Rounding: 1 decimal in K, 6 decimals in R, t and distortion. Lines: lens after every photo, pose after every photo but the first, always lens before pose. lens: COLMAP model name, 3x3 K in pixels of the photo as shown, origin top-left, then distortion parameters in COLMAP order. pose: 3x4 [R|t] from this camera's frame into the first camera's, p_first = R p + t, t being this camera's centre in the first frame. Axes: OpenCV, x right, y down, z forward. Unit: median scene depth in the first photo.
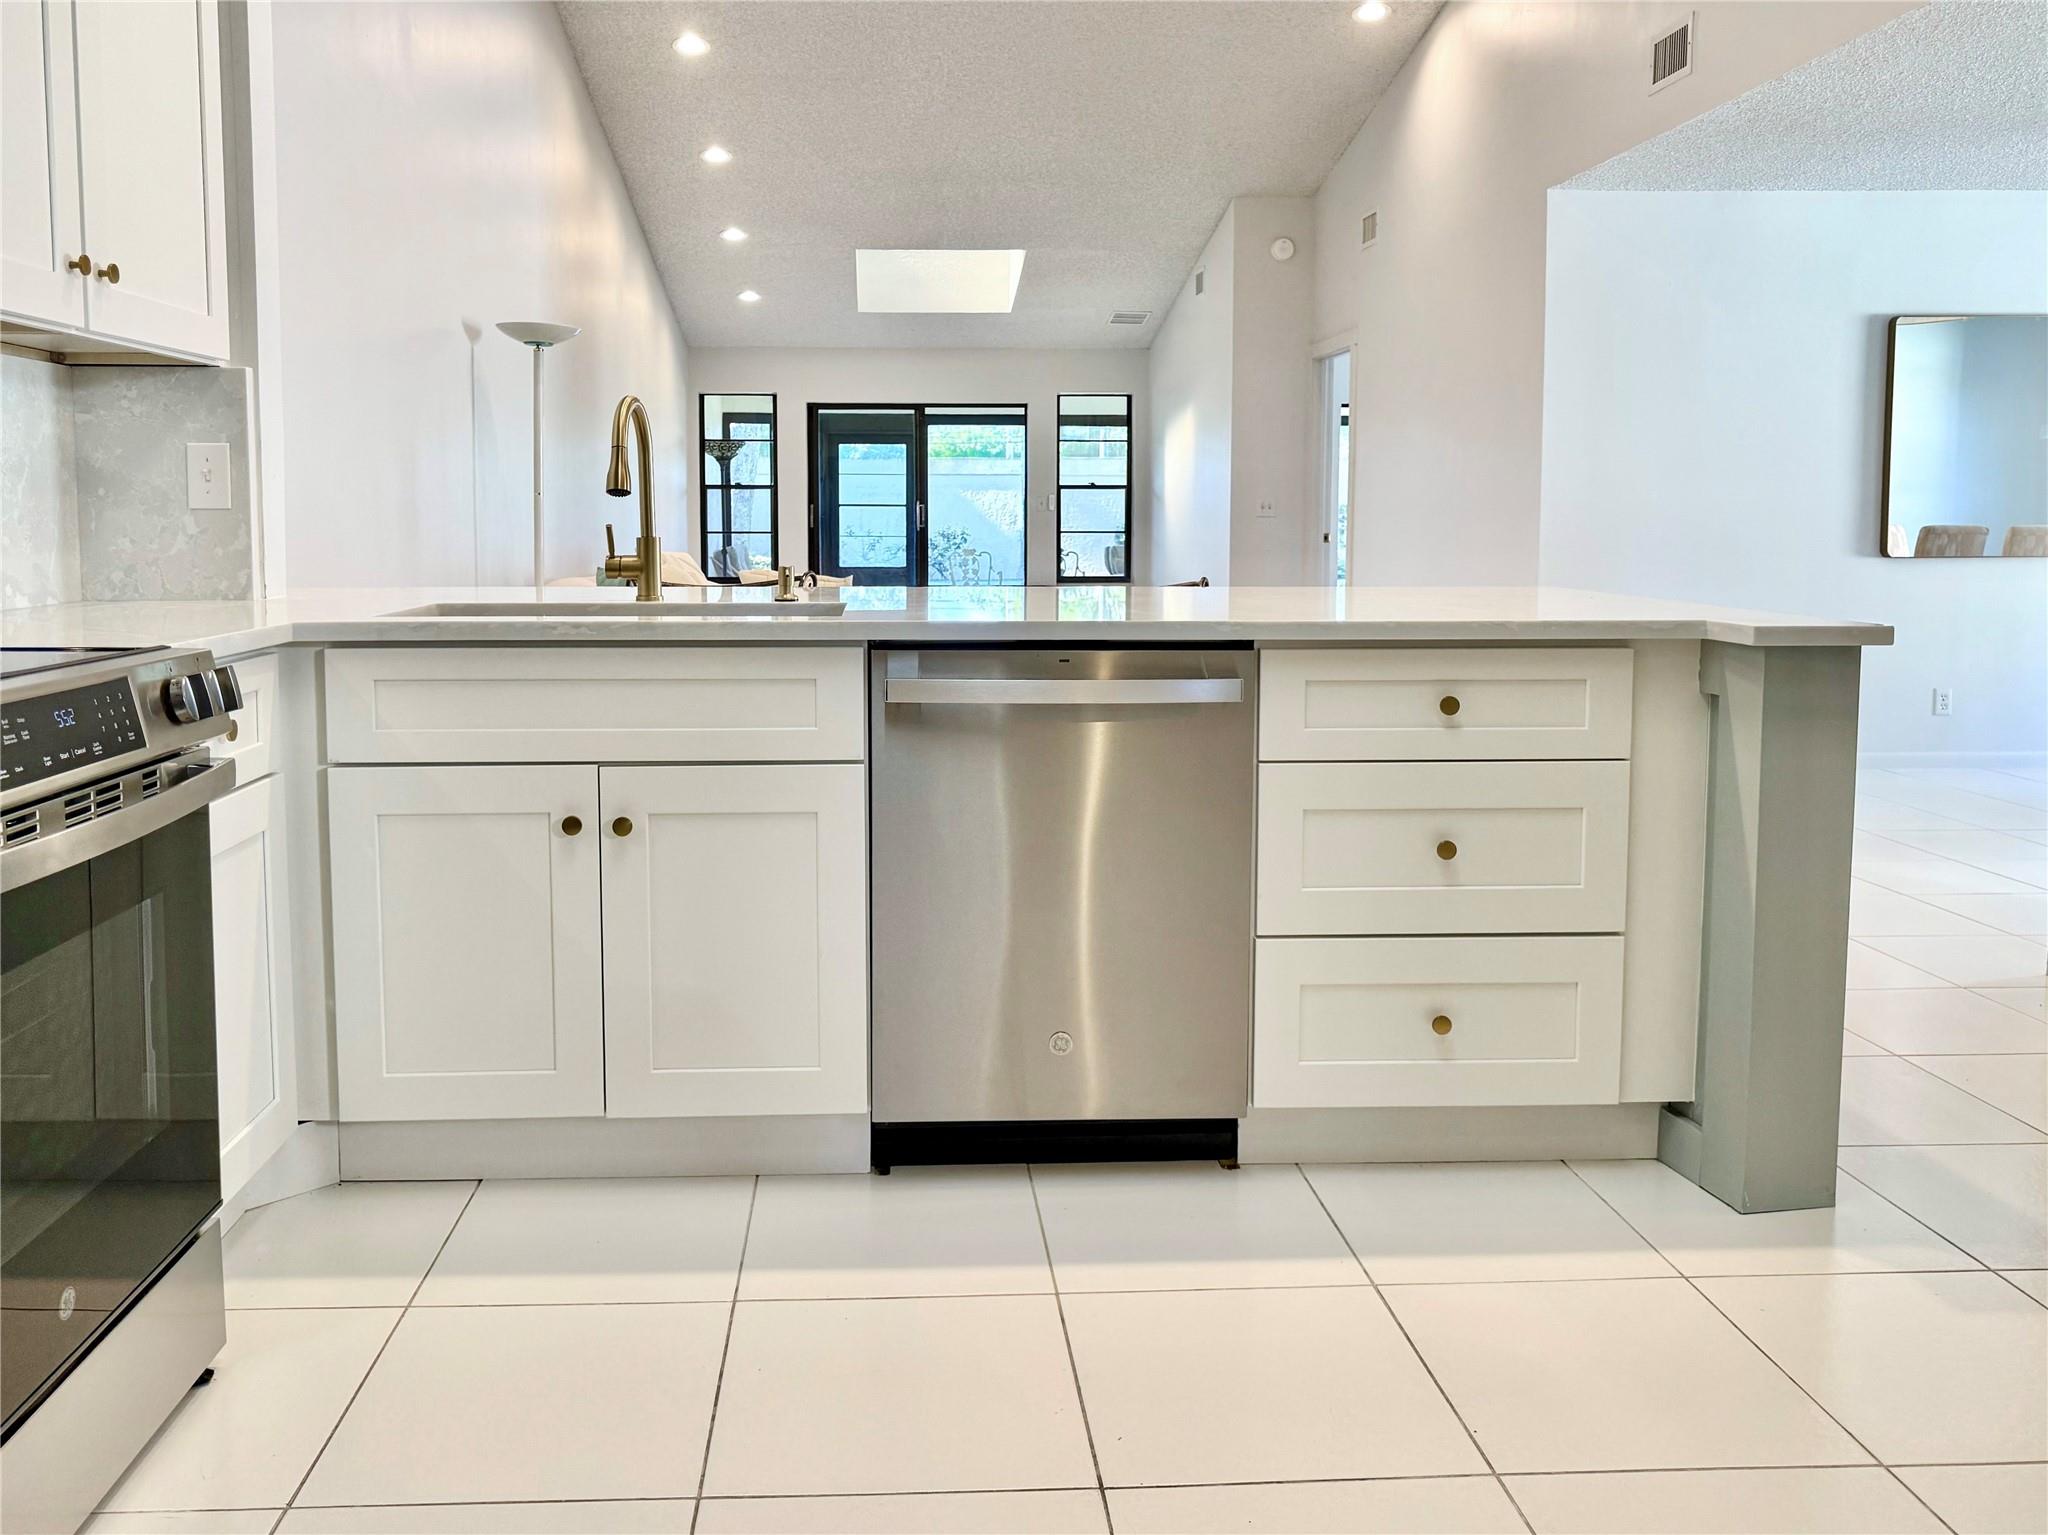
lens RADIAL K [[1450.3, 0, 1013.0], [0, 1450.3, 755.2], [0, 0, 1]] dist [-0.002331, -0.009404]
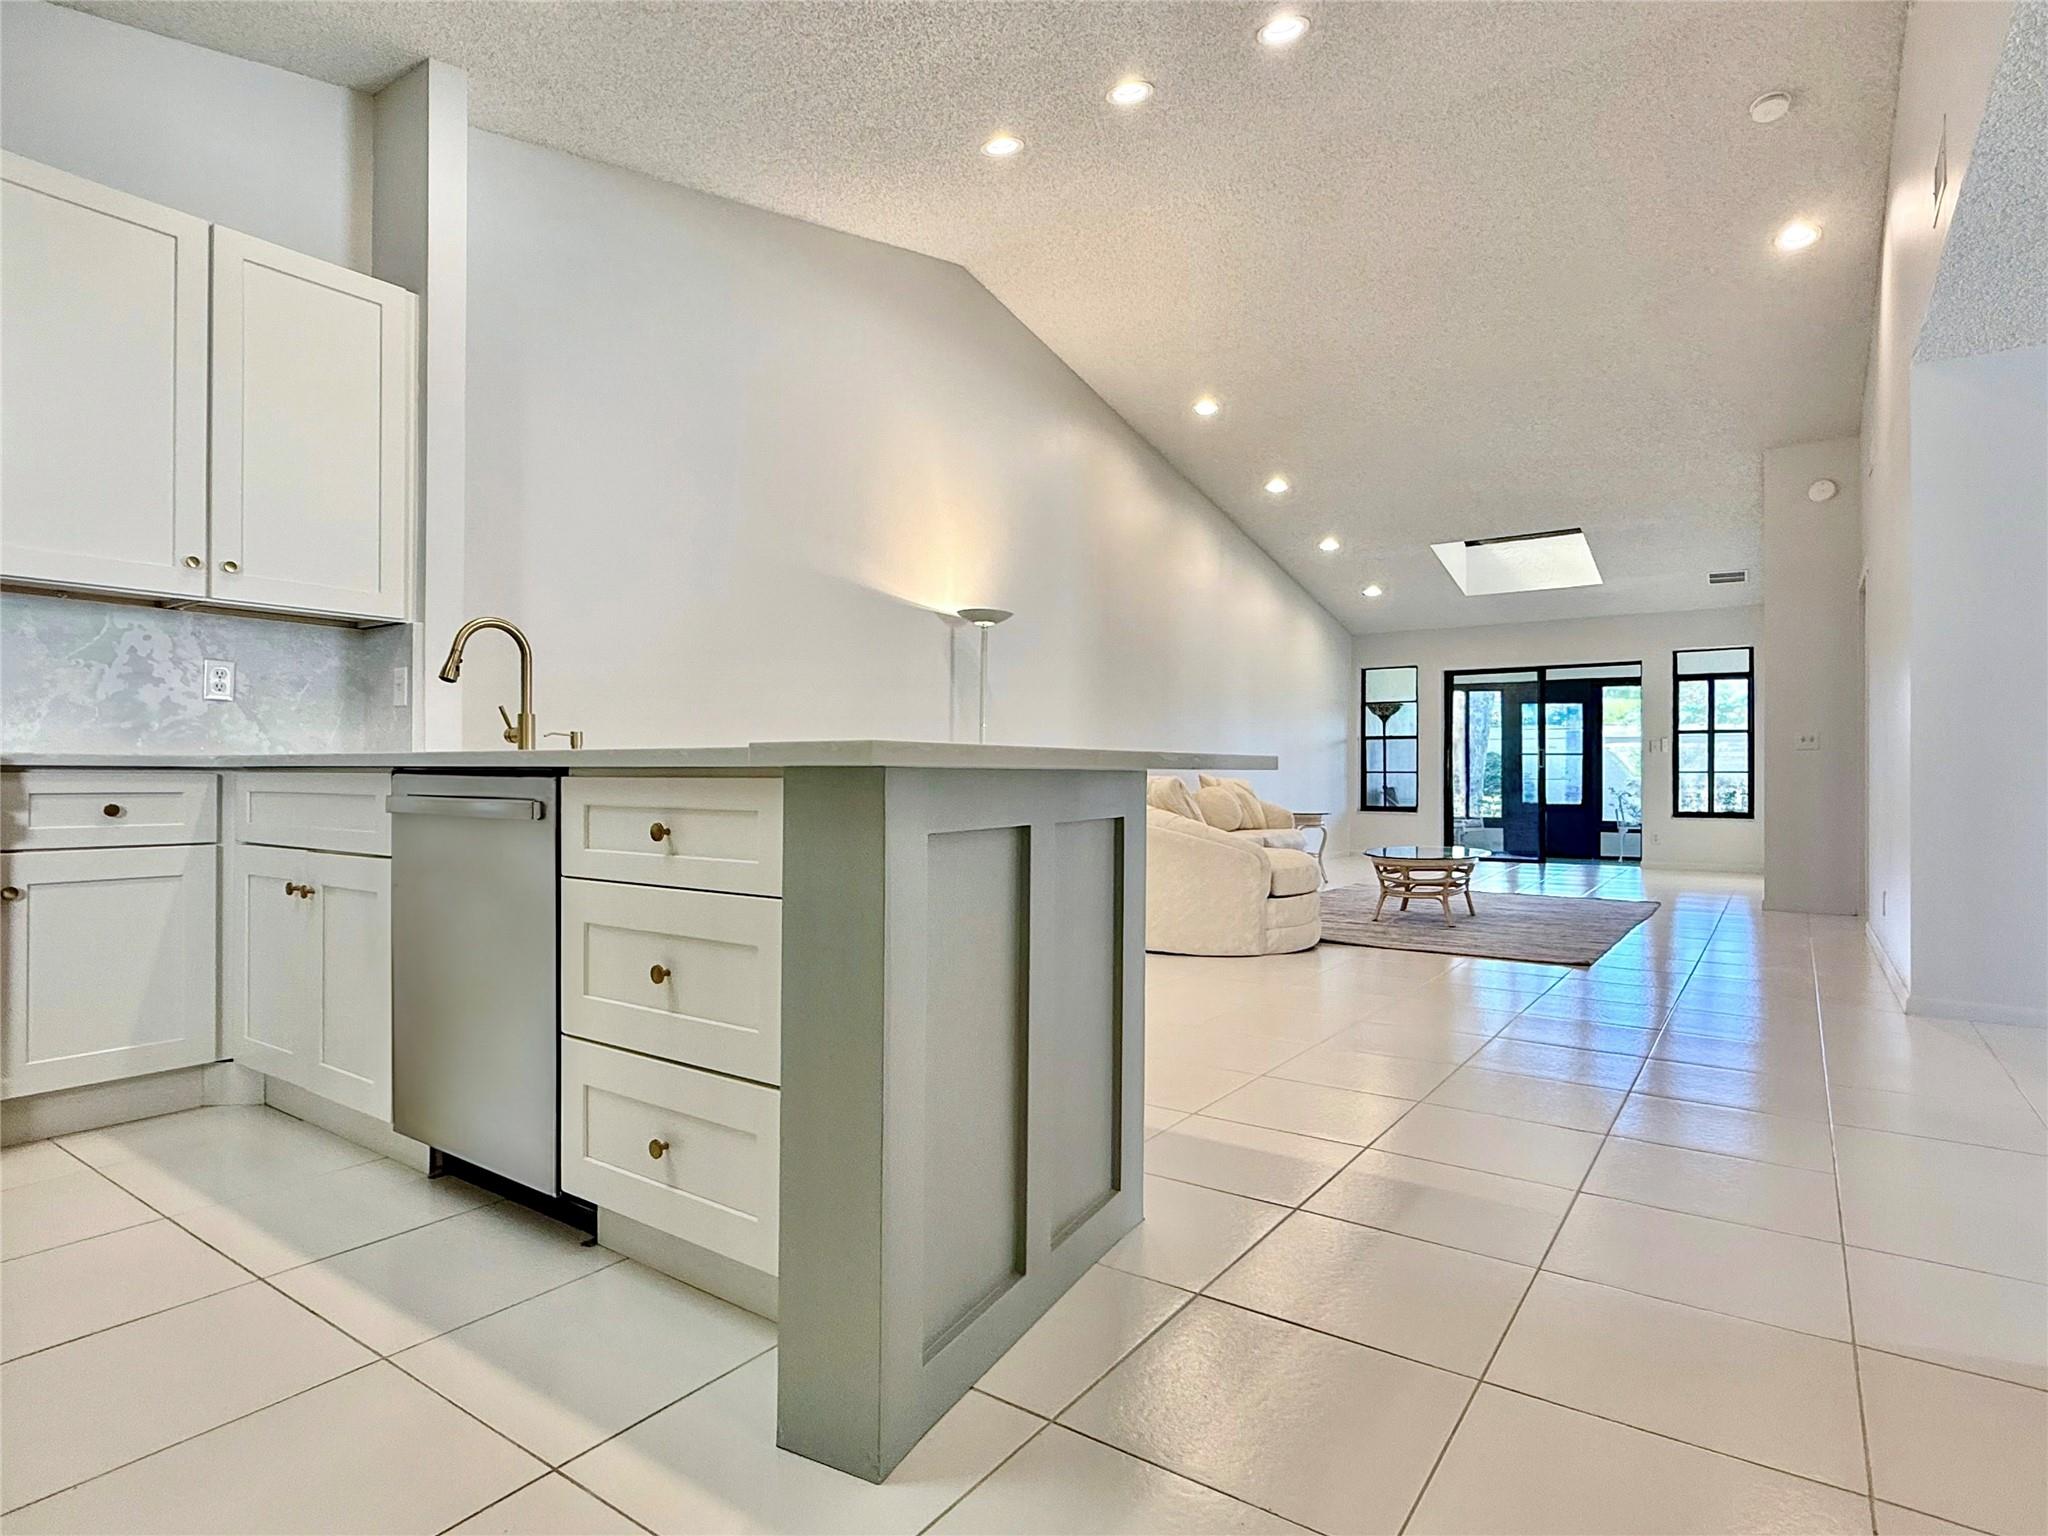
lens RADIAL K [[1068.6, 0, 1024.0], [0, 1068.6, 768.0], [0, 0, 1]] dist [0.000020, 0.000451]
pose [[0.800384, 0.000012, -0.599487, 0.143283], [-0.099633, 0.986095, -0.133003, -0.000415], [0.591150, 0.166182, 0.789256, 0.080624]]
